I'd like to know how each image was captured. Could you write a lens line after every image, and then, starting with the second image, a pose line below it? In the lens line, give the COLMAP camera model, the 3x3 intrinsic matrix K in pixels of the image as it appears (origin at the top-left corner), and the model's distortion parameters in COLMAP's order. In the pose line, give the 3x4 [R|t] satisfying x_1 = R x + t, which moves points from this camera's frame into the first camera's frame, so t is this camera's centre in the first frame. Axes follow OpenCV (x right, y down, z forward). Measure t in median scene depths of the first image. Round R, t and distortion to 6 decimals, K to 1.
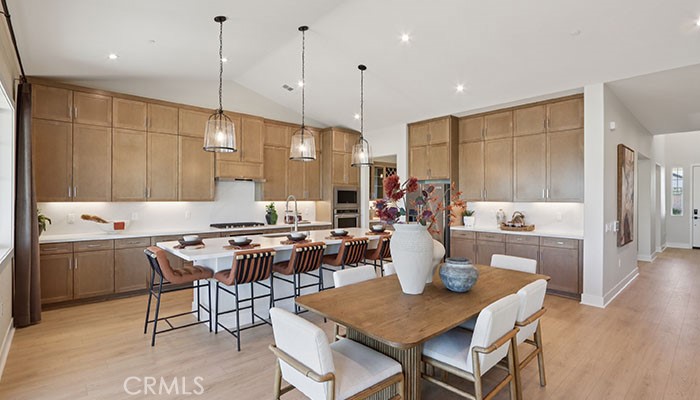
lens RADIAL K [[324.2, 0, 347.7], [0, 324.2, 199.9], [0, 0, 1]] dist [-0.001753, -0.000176]
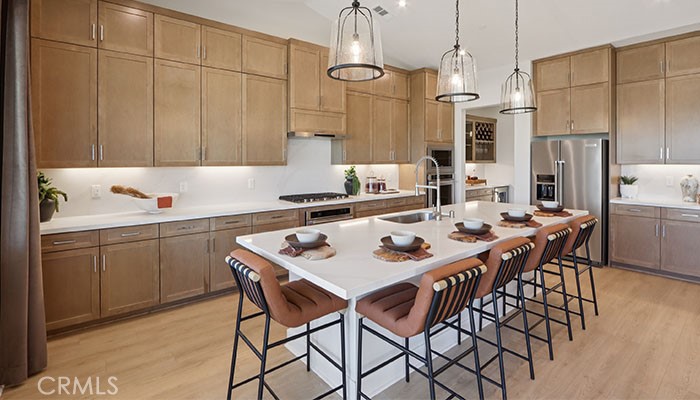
lens RADIAL K [[316.9, 0, 350.3], [0, 316.9, 164.0], [0, 0, 1]] dist [-0.002765, -0.000223]
pose [[0.999350, -0.003774, -0.035857, -0.273492], [0.003989, 0.999974, 0.005929, -0.002579], [0.035834, -0.006068, 0.999339, 0.327612]]
